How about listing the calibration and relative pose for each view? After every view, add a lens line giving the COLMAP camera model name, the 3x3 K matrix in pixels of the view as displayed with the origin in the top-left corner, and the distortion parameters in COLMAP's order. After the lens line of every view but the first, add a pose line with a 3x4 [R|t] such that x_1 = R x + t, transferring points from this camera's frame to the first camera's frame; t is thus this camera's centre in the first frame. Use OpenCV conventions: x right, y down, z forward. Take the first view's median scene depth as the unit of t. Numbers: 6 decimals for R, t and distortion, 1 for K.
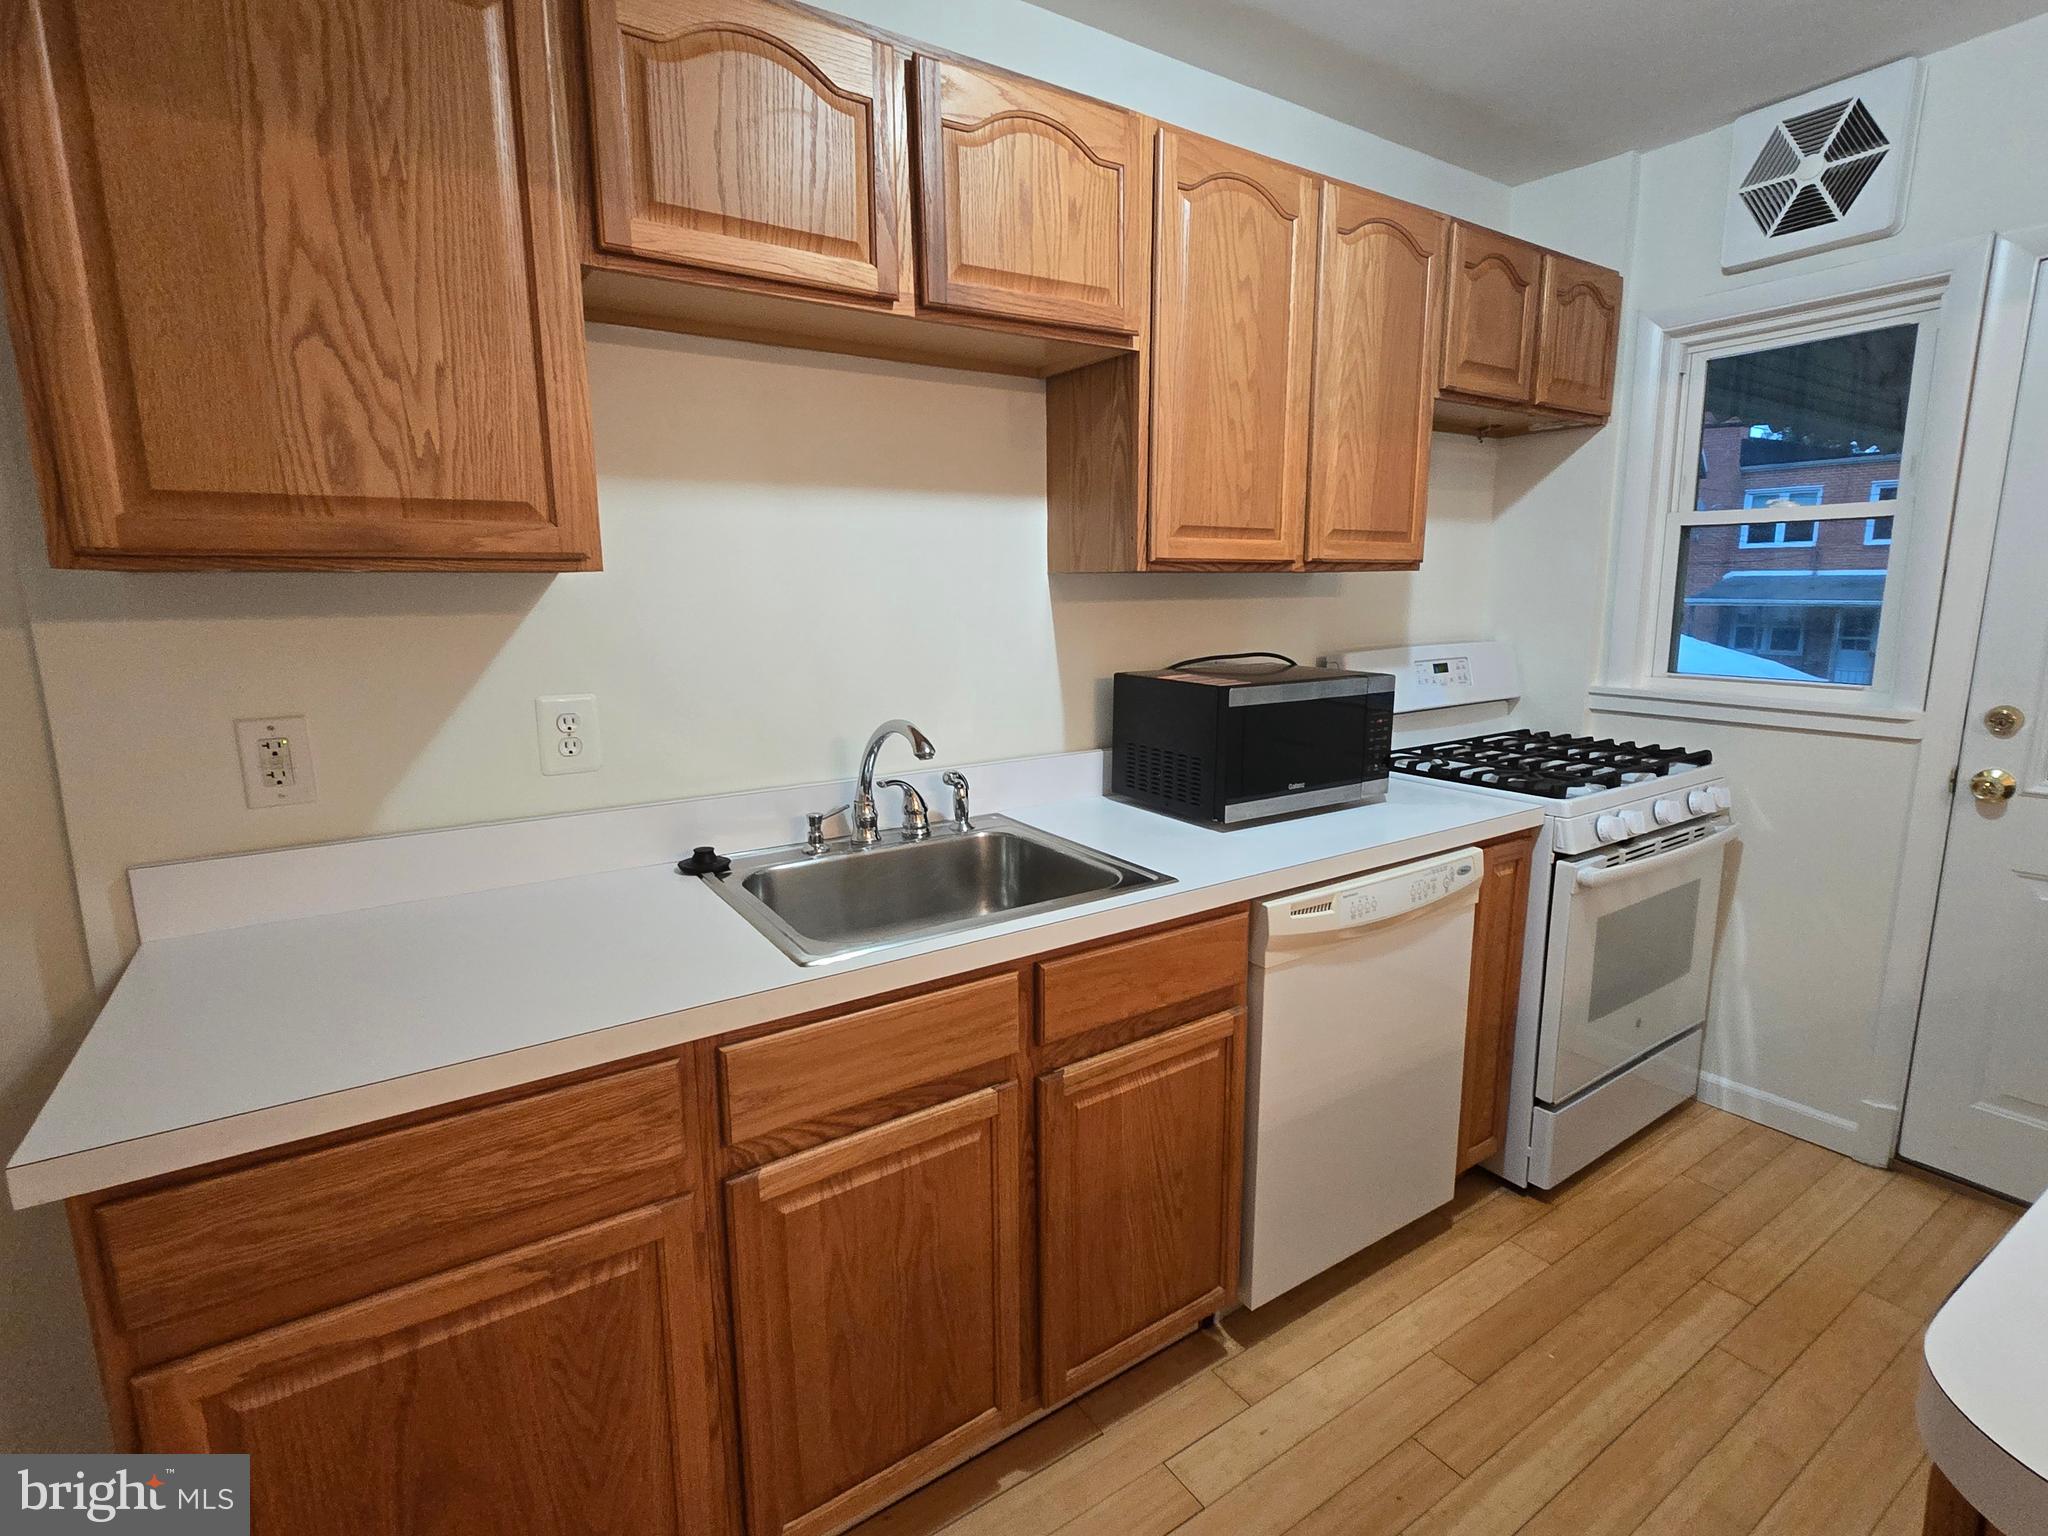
lens RADIAL K [[983.8, 0, 1037.2], [0, 983.8, 757.7], [0, 0, 1]] dist [-0.005013, 0.002369]
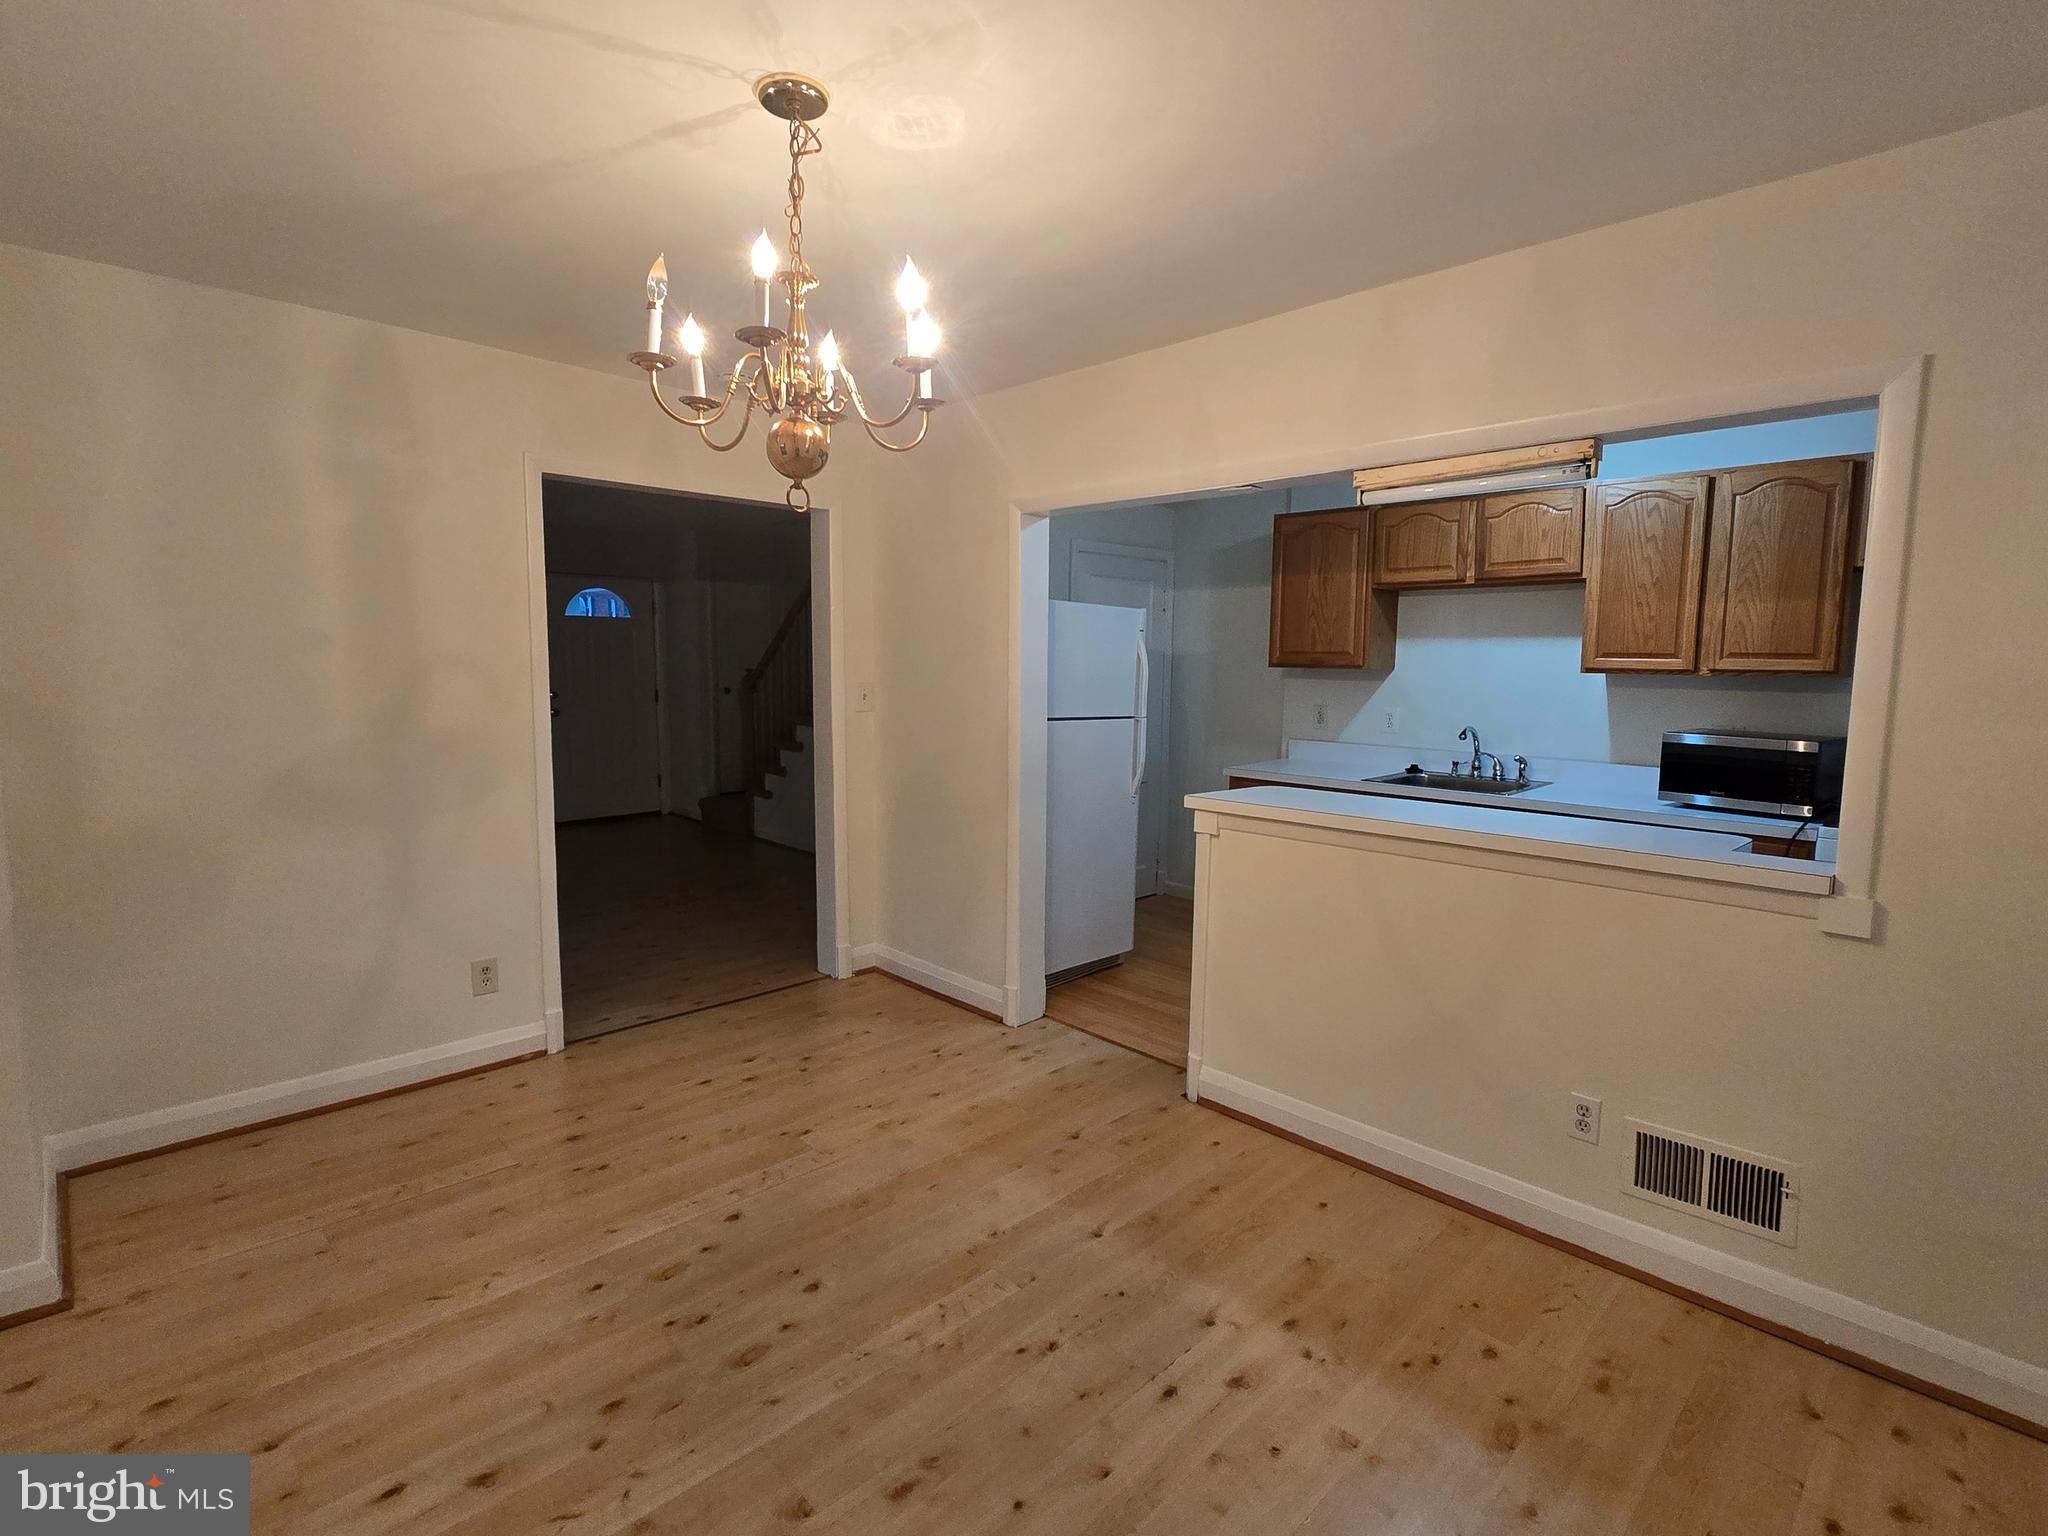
lens RADIAL K [[983.8, 0, 1031.1], [0, 983.8, 758.6], [0, 0, 1]] dist [-0.005013, 0.002369]
pose [[0.187063, 0.110351, -0.976130, 2.053122], [-0.184326, 0.979964, 0.075461, 0.059492], [0.964900, 0.165810, 0.203655, -0.612815]]
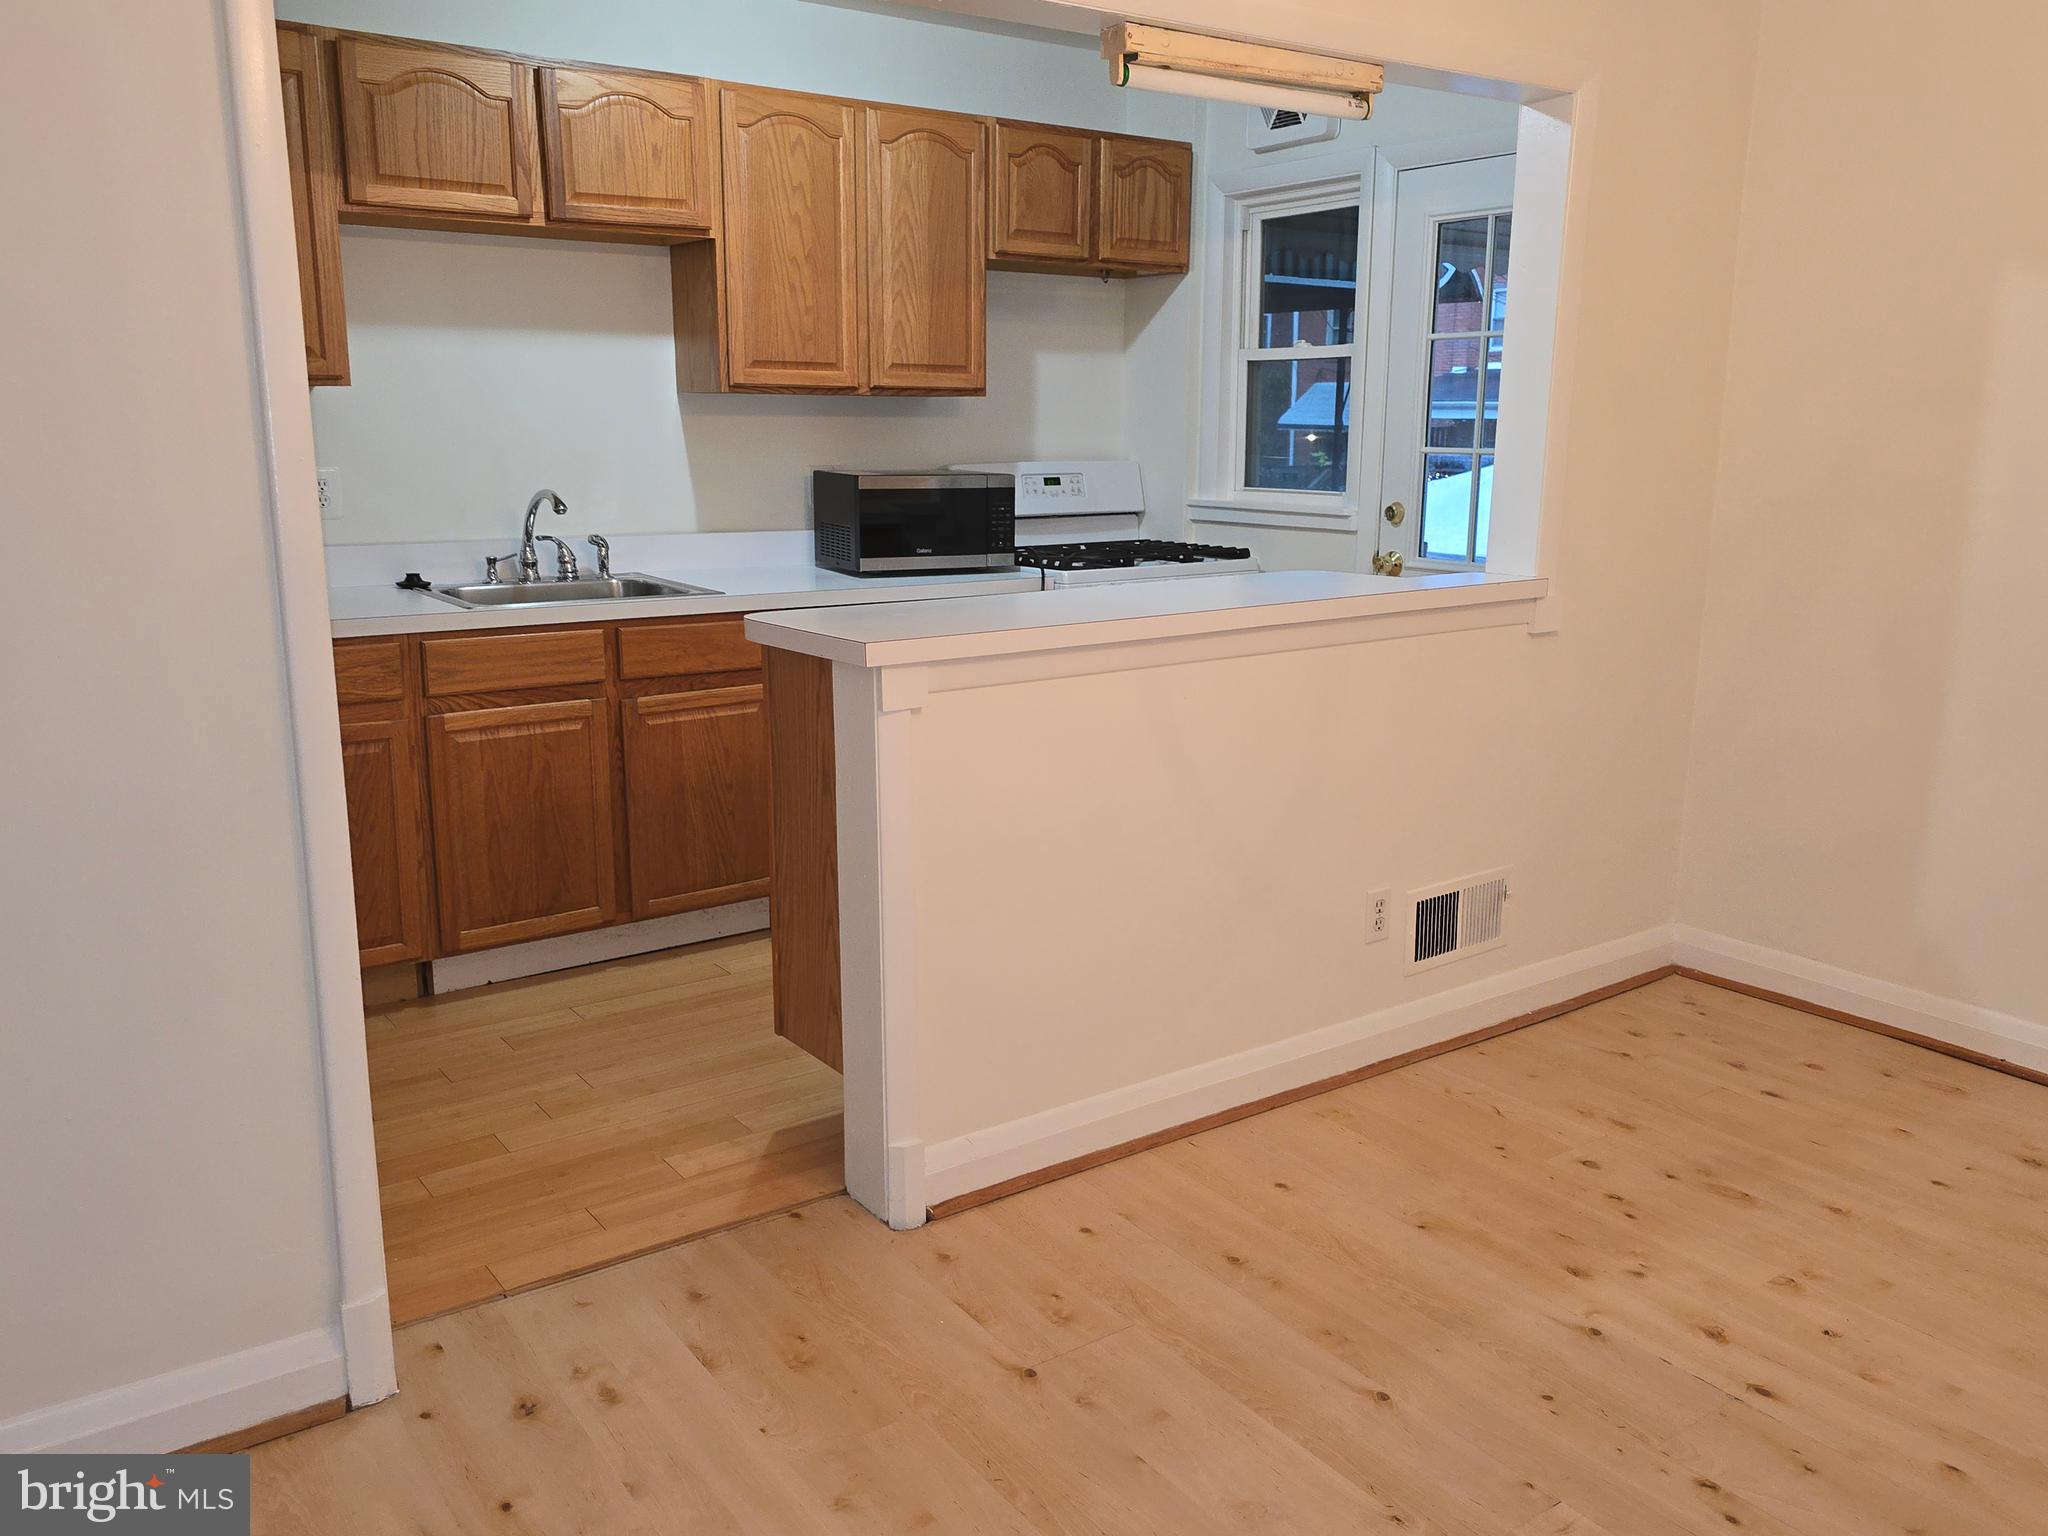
lens RADIAL K [[1603.4, 0, 1030.9], [0, 1603.4, 762.8], [0, 0, 1]] dist [0.052683, -0.059013]
pose [[0.999432, 0.005240, 0.033288, 0.476045], [-0.006441, 0.999328, 0.036076, 0.260994], [-0.033077, -0.036270, 0.998795, -1.370798]]
